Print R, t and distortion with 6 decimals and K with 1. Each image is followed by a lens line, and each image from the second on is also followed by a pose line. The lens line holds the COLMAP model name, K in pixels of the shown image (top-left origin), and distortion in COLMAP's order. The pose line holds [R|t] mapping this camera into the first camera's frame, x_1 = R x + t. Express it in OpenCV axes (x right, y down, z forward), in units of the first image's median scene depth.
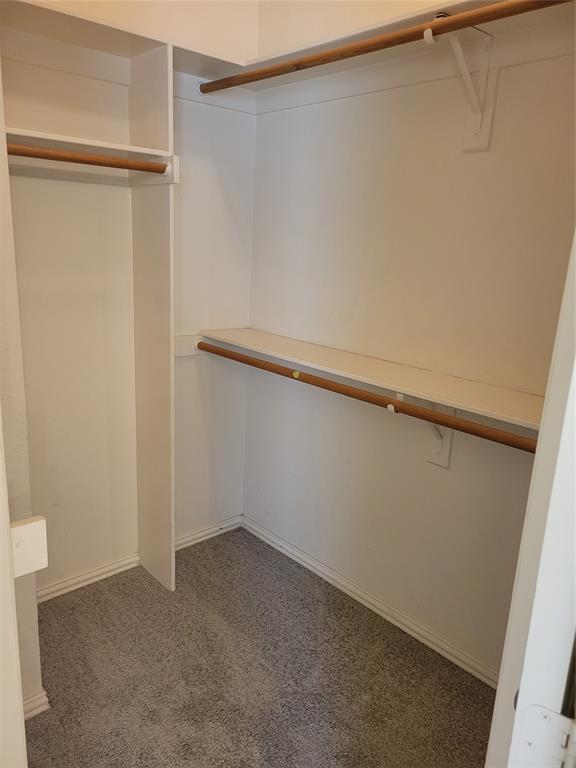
lens RADIAL K [[580.0, 0, 282.2], [0, 580.0, 385.2], [0, 0, 1]] dist [0.054090, -0.016215]
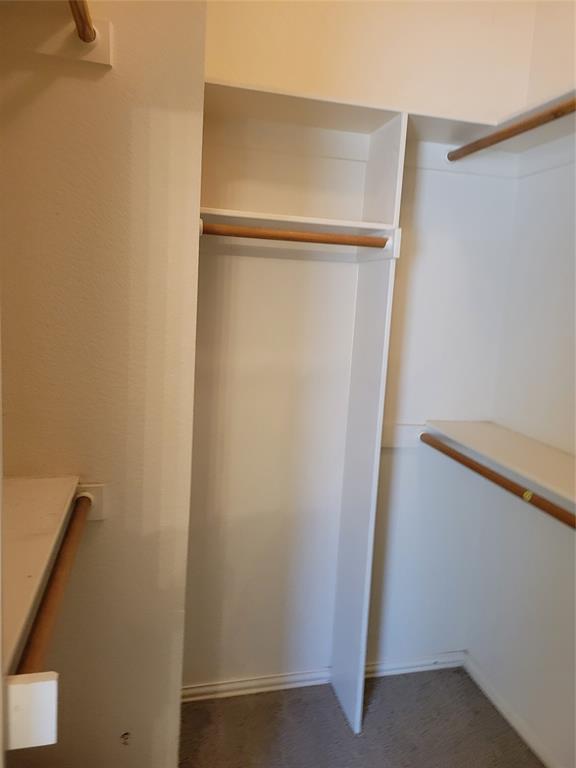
lens RADIAL K [[580.0, 0, 294.1], [0, 580.0, 377.9], [0, 0, 1]] dist [0.054090, -0.016215]
pose [[0.893649, 0.067129, -0.443718, 0.076342], [-0.126549, 0.986318, -0.105652, -0.047630], [0.430555, 0.150567, 0.889917, 0.156760]]
